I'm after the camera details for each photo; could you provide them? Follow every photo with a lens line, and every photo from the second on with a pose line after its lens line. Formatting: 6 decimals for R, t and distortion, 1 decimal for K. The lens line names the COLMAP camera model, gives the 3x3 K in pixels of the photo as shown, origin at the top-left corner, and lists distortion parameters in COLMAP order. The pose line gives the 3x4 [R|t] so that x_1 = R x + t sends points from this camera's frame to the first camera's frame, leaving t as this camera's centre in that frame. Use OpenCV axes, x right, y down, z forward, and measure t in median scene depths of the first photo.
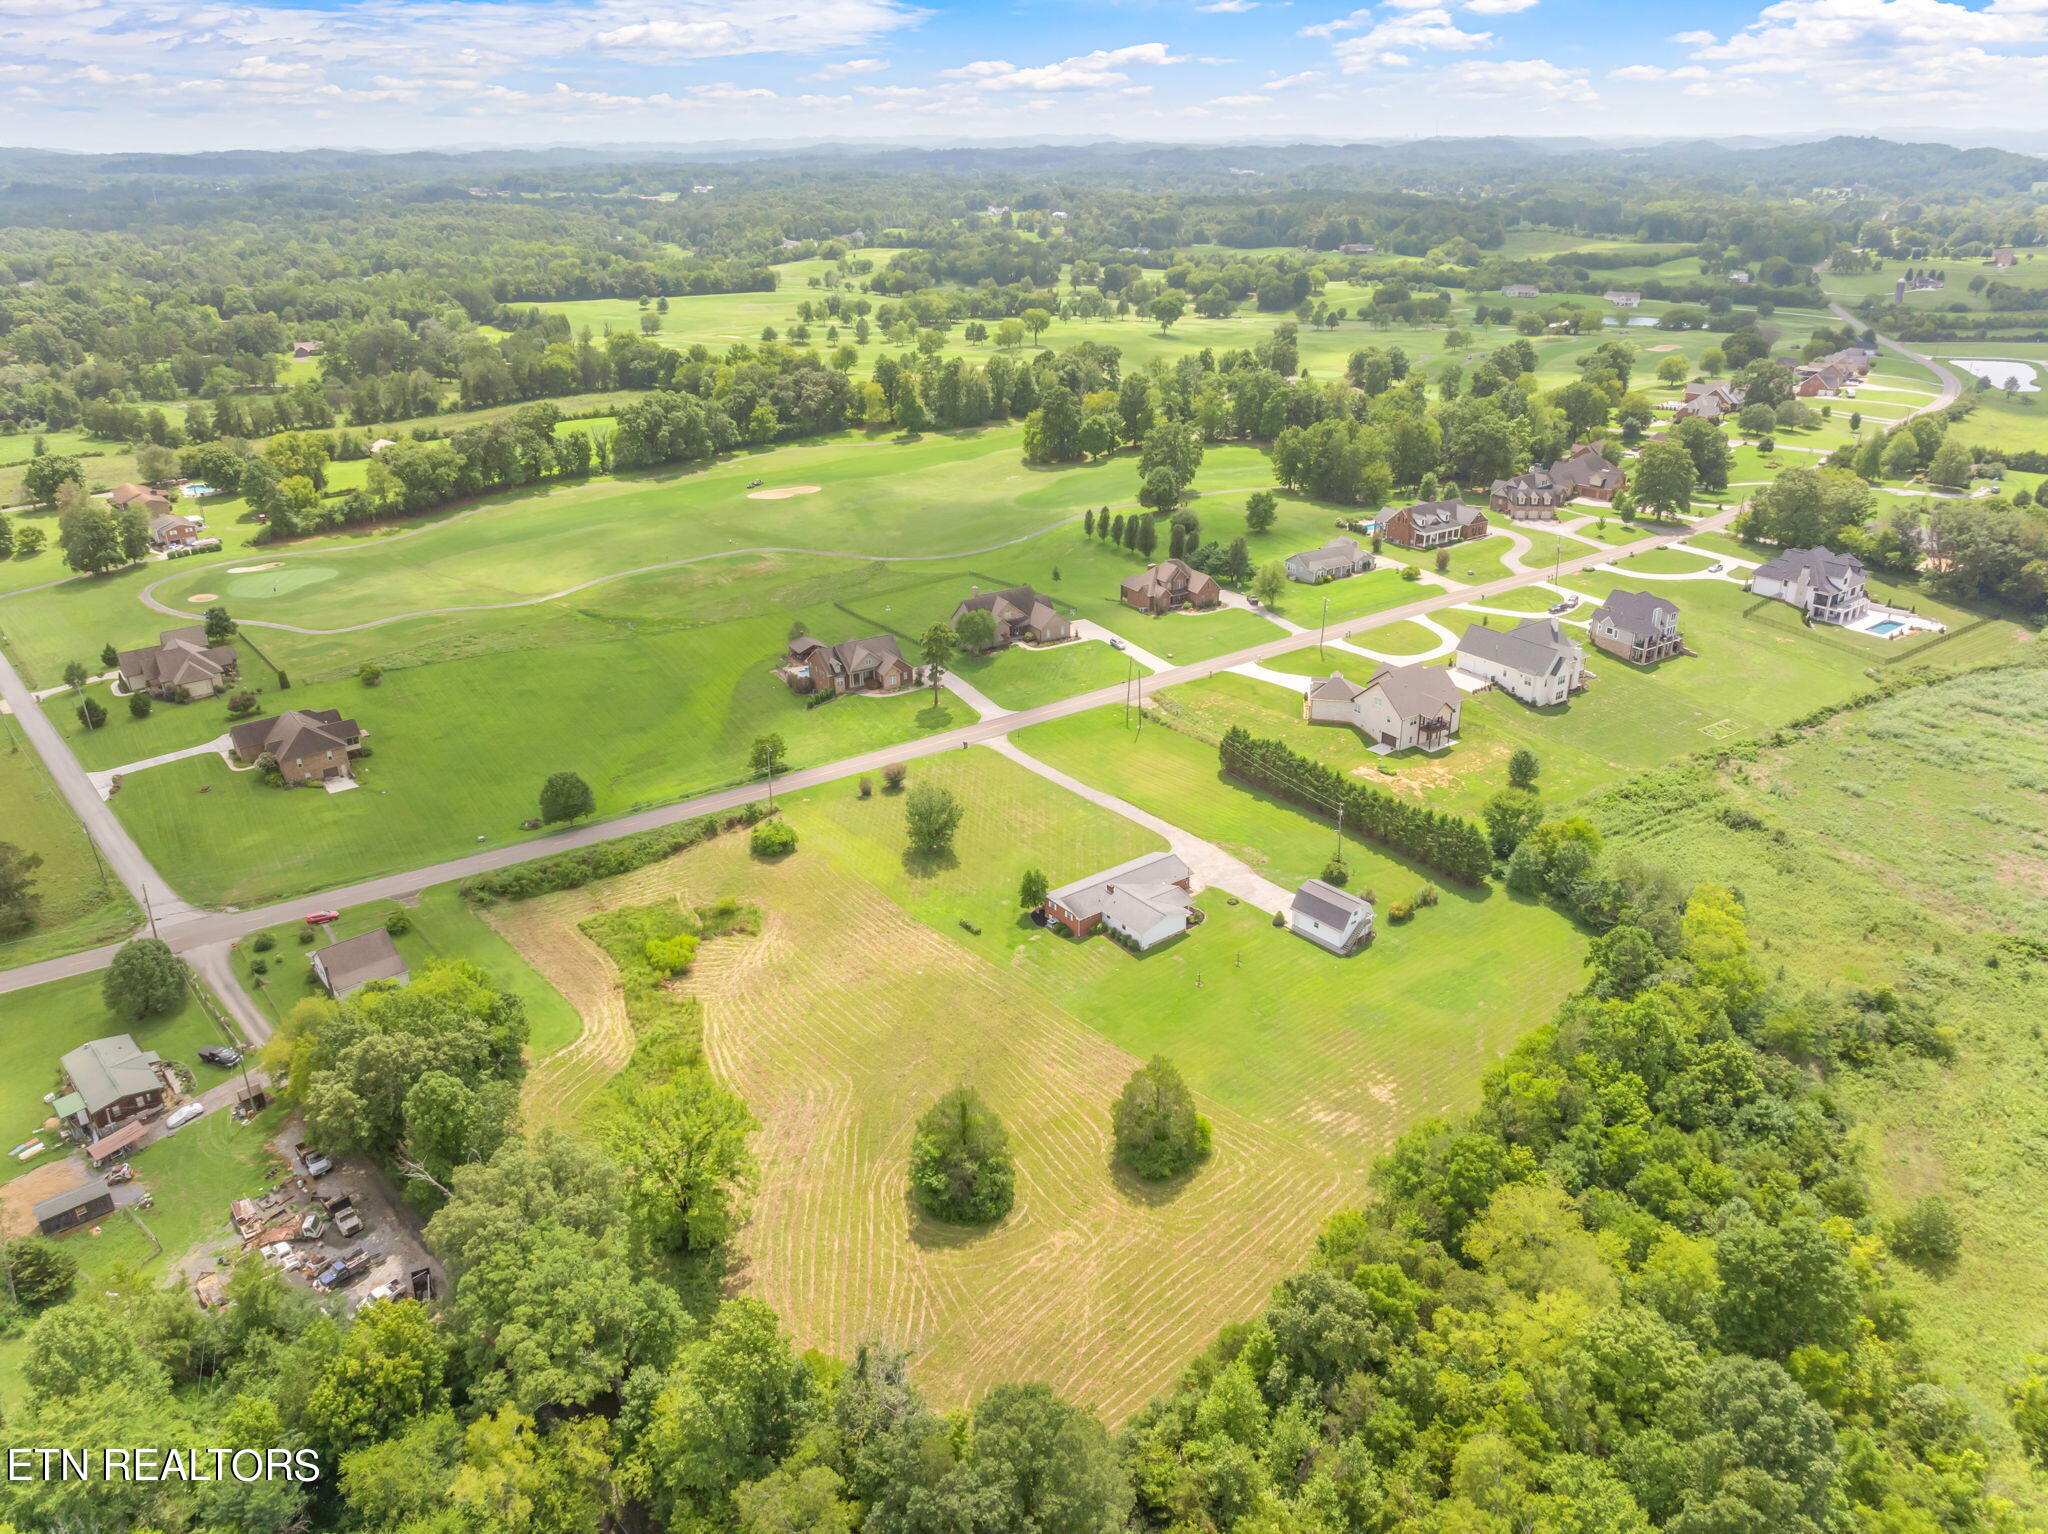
lens RADIAL K [[1438.7, 0, 1034.5], [0, 1438.7, 750.5], [0, 0, 1]] dist [-0.037732, -0.004145]
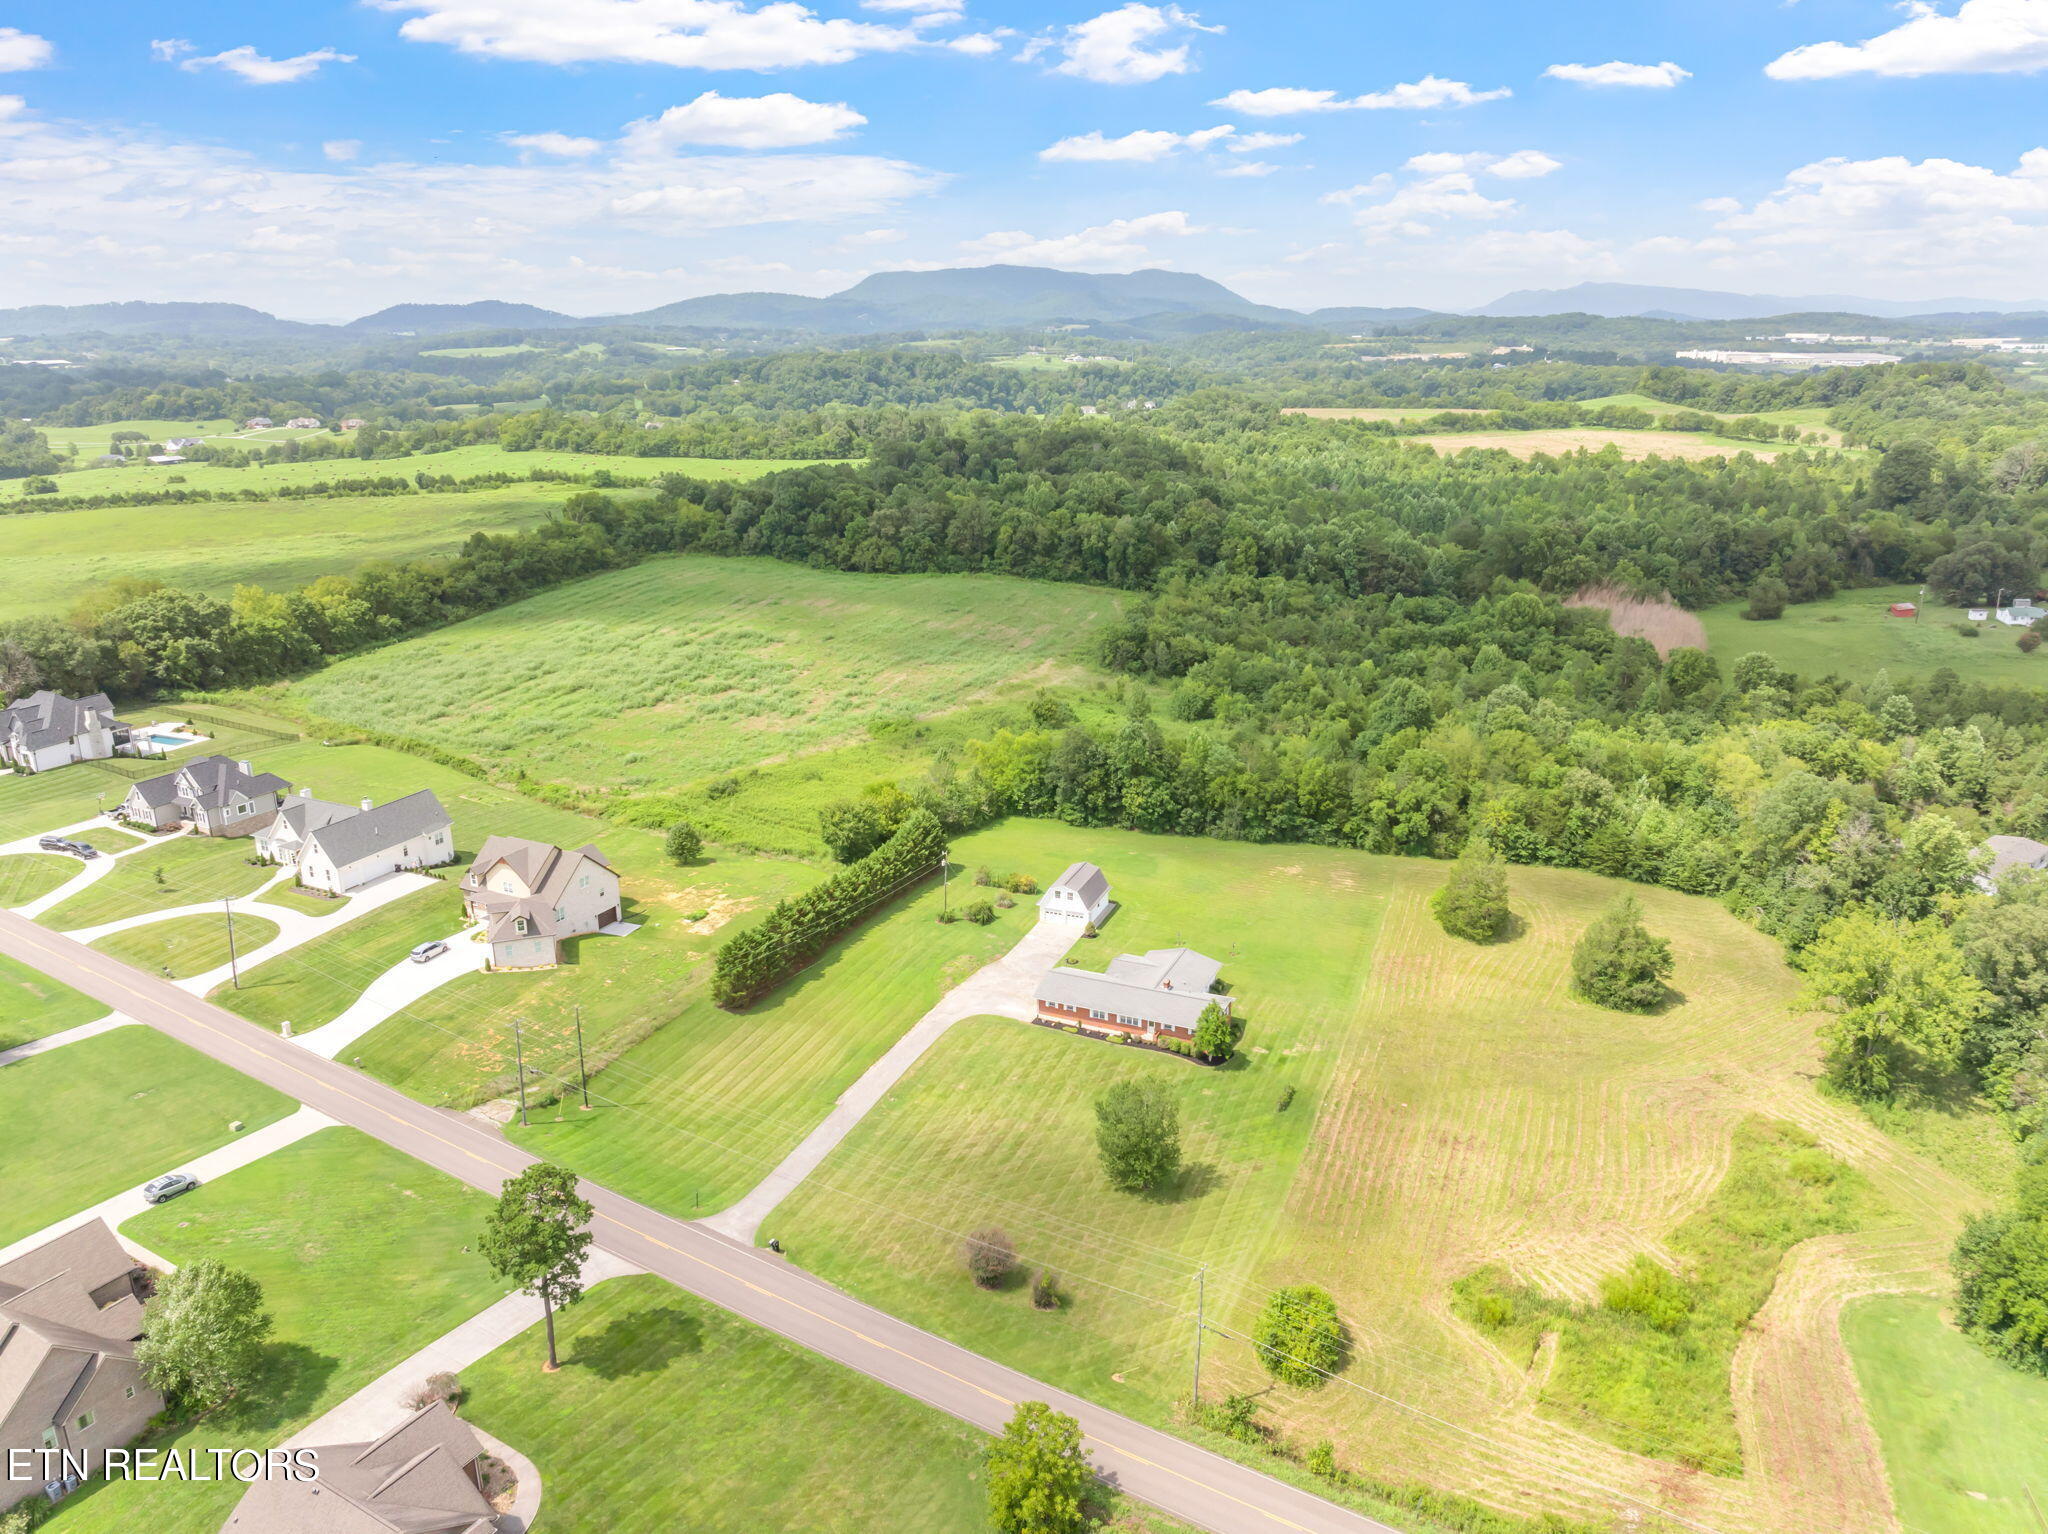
lens RADIAL K [[1438.7, 0, 1034.5], [0, 1438.7, 750.5], [0, 0, 1]] dist [-0.037732, -0.004145]
pose [[-0.484981, -0.237865, 0.841554, -0.381223], [0.356362, 0.825027, 0.438562, -0.268832], [-0.798624, 0.512592, -0.315356, 0.845579]]
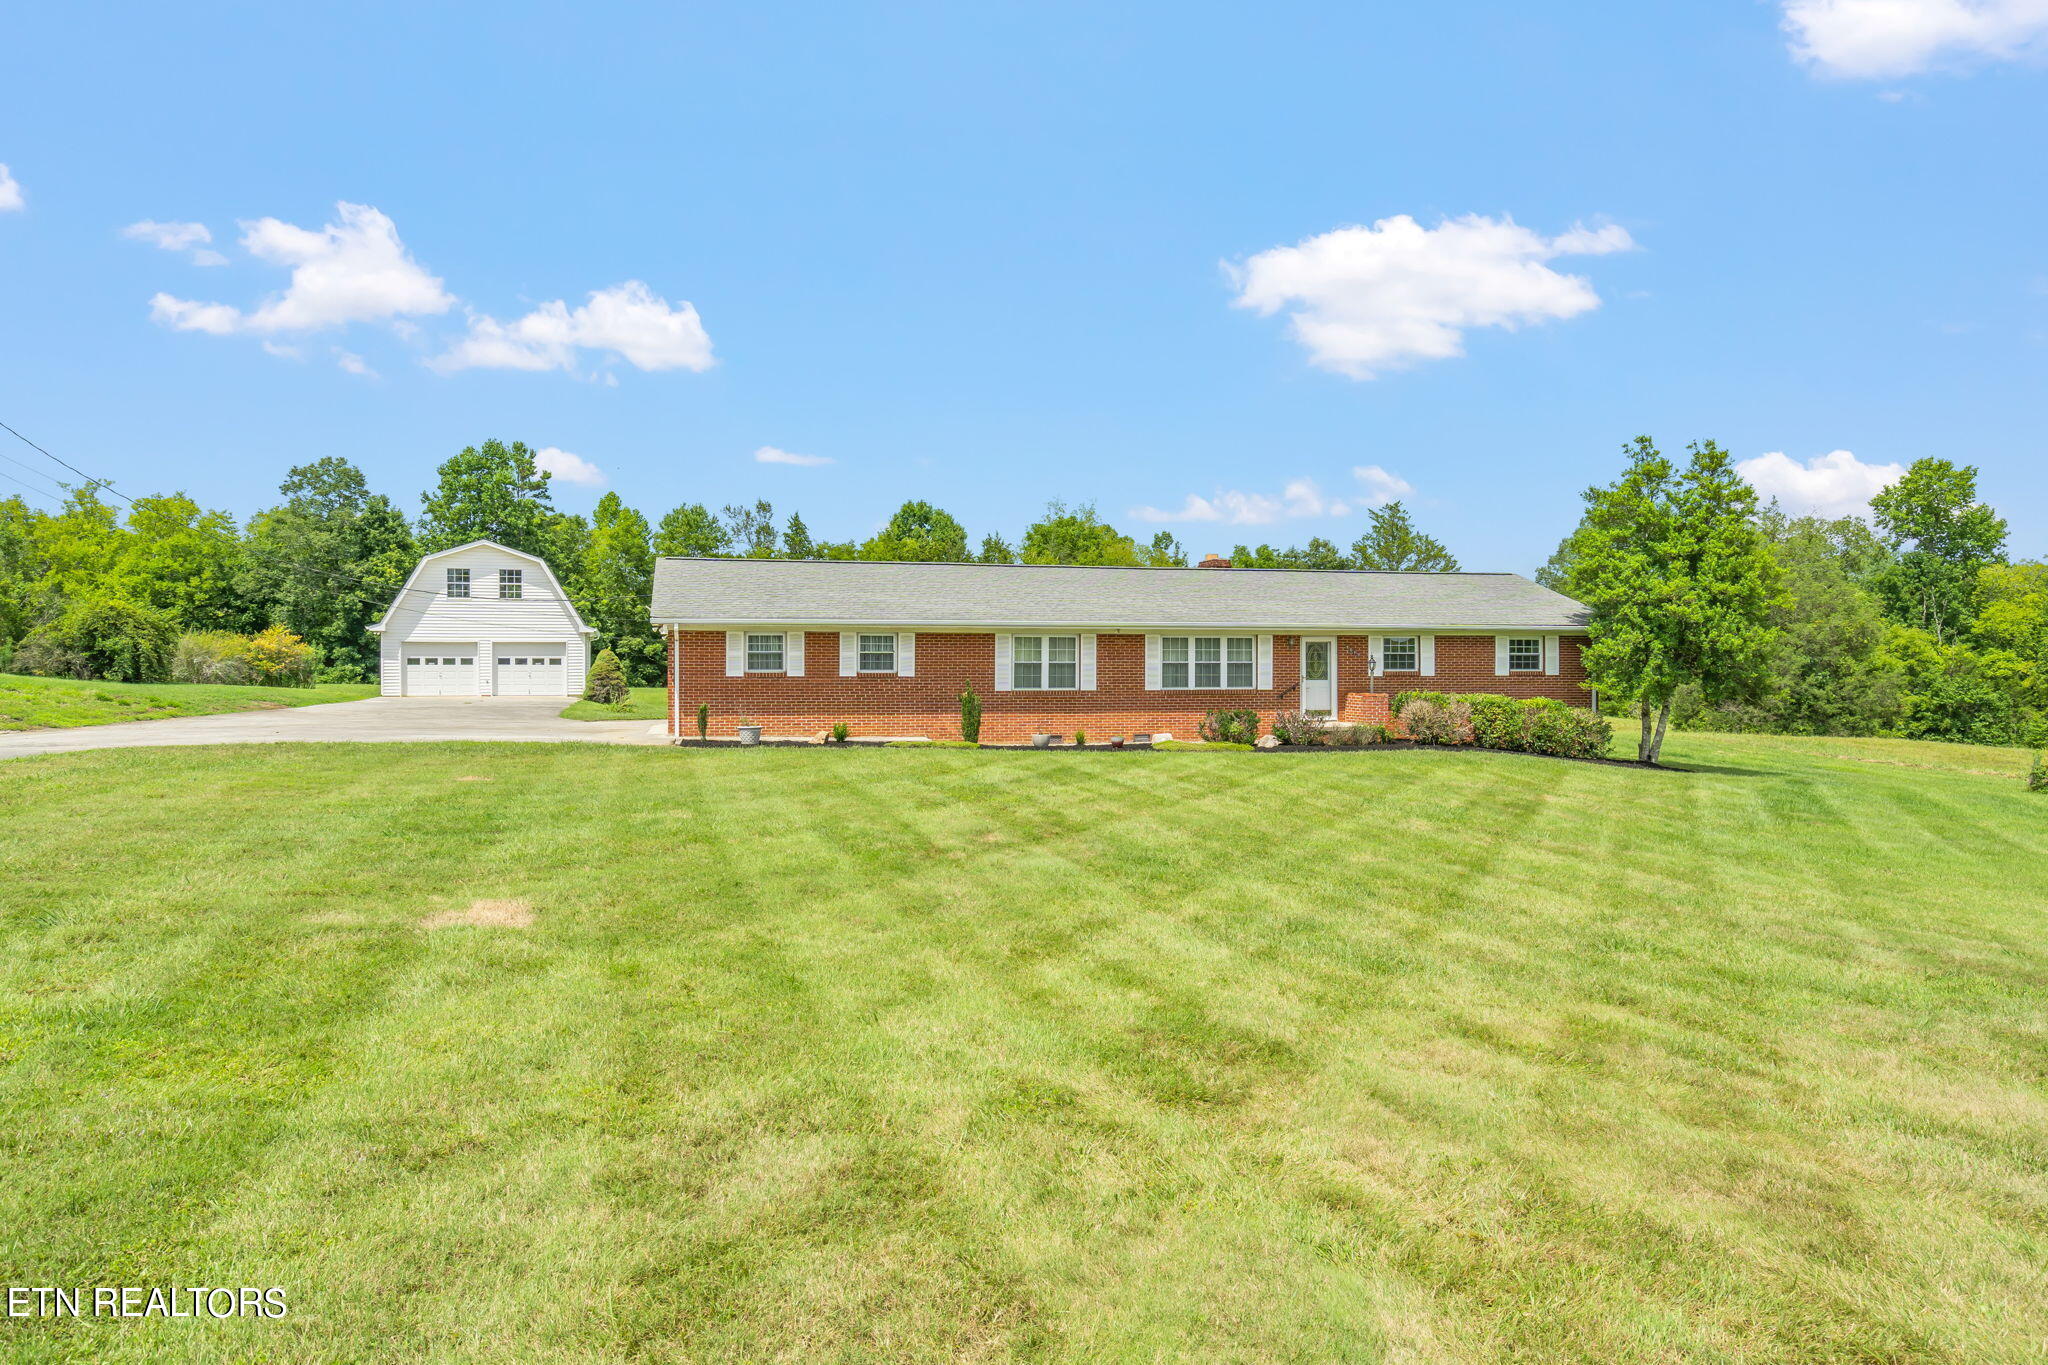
lens RADIAL K [[1349.0, 0, 1022.7], [0, 1349.0, 671.0], [0, 0, 1]] dist [0.012333, 0.003201]
pose [[-0.917084, 0.006272, 0.398645, 0.003429], [0.165560, 0.915582, 0.366468, 0.024766], [-0.362694, 0.402081, -0.840704, 0.787036]]
